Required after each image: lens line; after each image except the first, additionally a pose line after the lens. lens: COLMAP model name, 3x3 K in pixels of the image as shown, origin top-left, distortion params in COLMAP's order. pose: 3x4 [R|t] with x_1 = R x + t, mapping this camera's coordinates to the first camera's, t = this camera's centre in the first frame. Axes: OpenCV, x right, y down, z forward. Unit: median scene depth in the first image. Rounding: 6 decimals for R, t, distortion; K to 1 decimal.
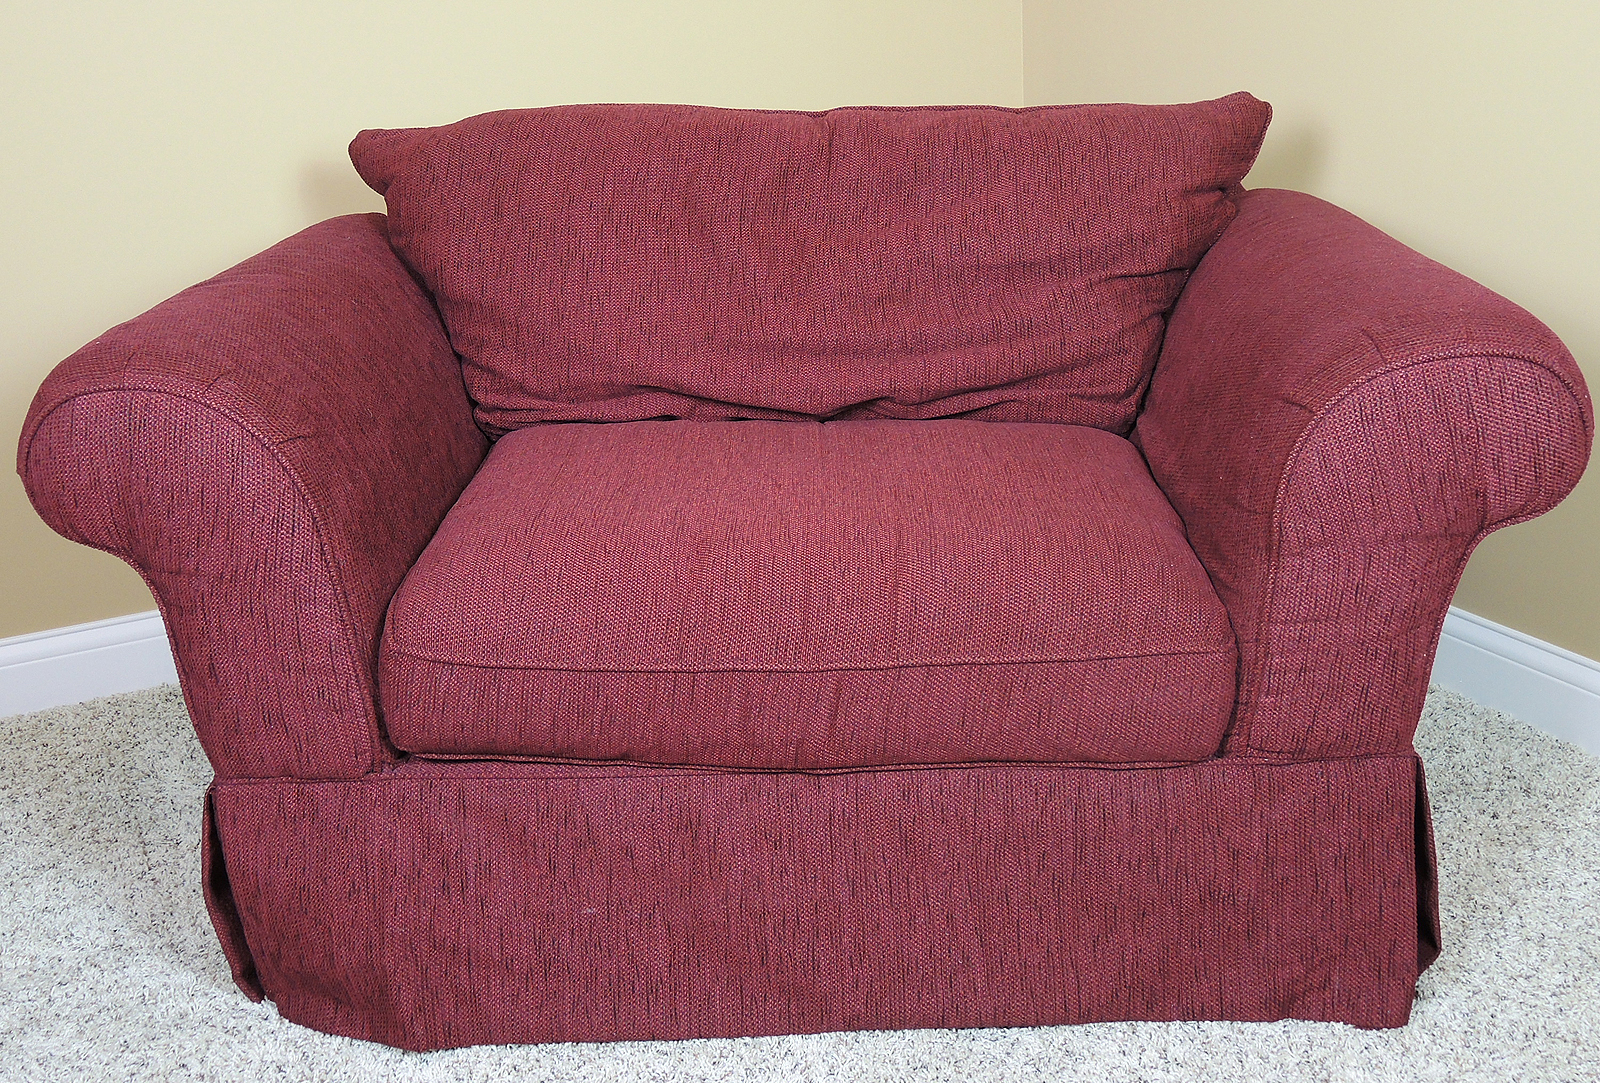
lens RADIAL K [[1338.4, 0, 803.3], [0, 1338.4, 540.1], [0, 0, 1]] dist [-0.003157, 0.004835]
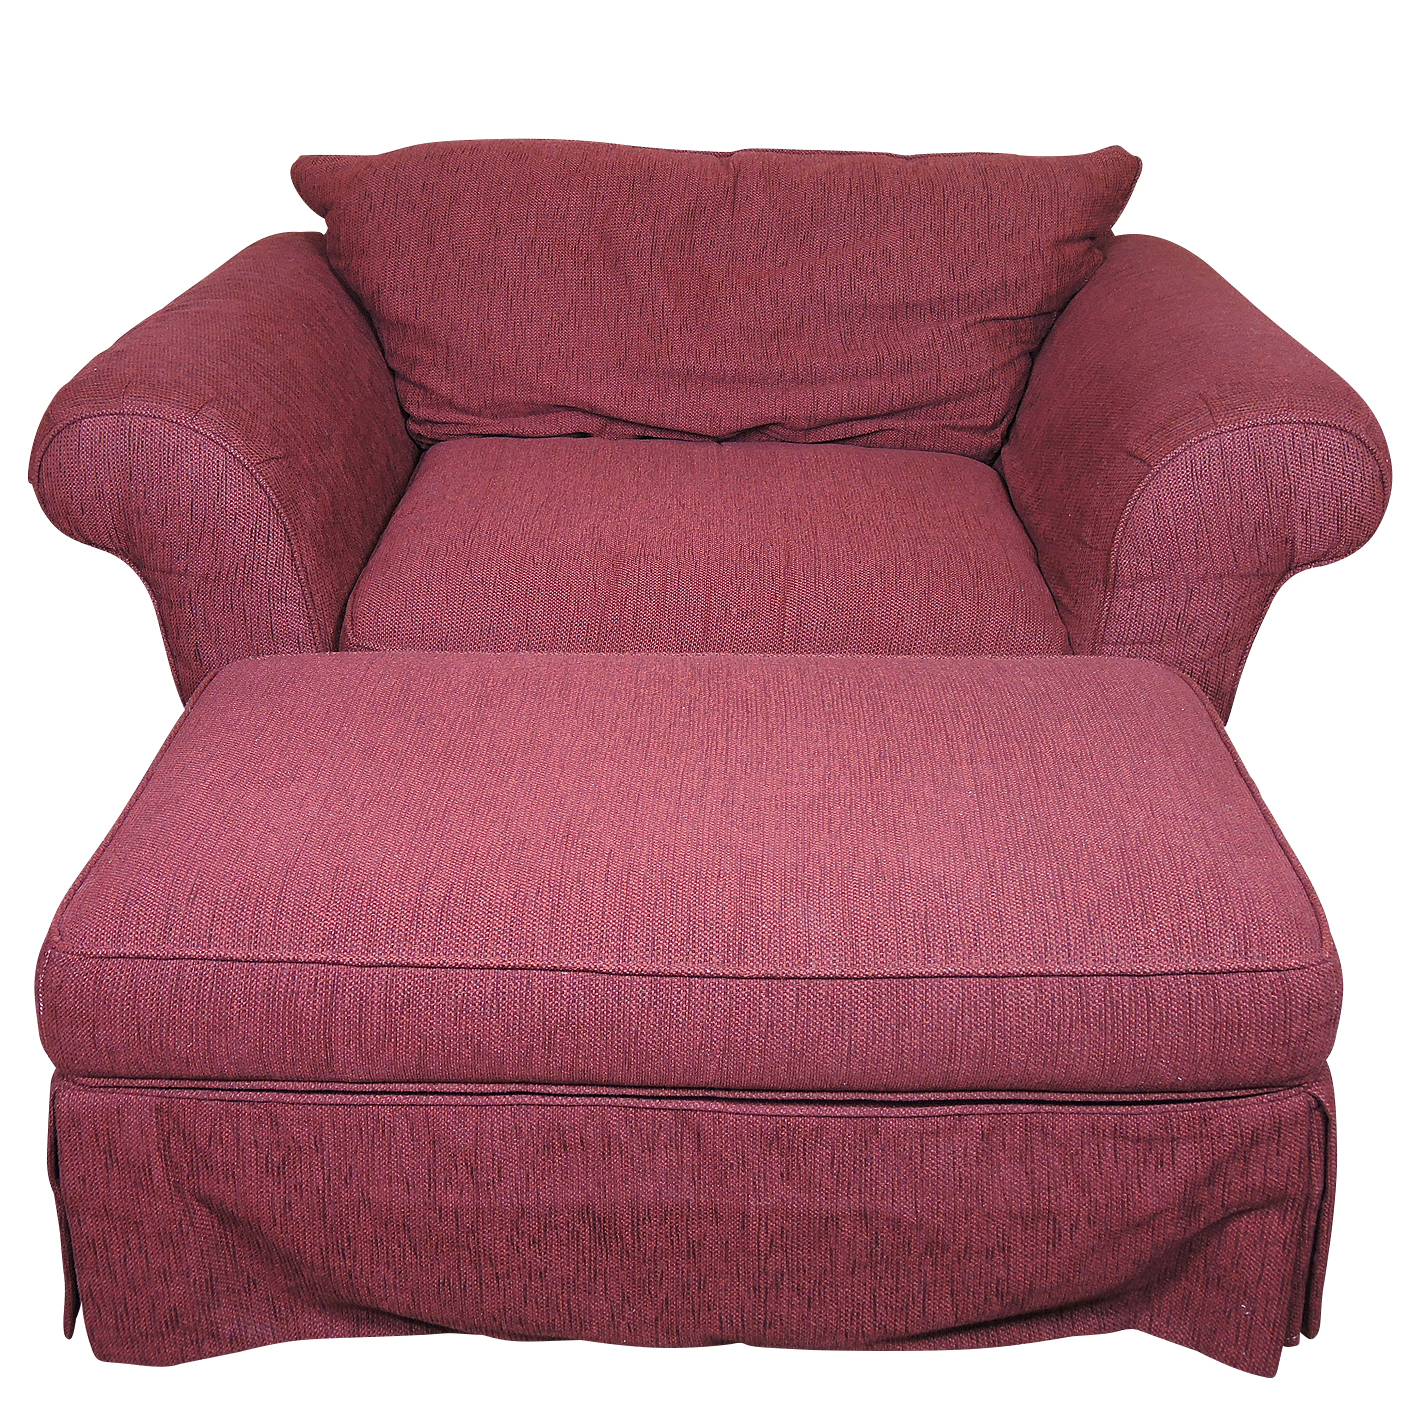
lens RADIAL K [[1045.6, 0, 708.7], [0, 1045.6, 711.8], [0, 0, 1]] dist [0.002716, -0.000575]
pose [[0.999550, 0.027530, -0.011880, 0.020066], [-0.026005, 0.993189, 0.113575, 0.033460], [0.014926, -0.113215, 0.993458, 0.098013]]
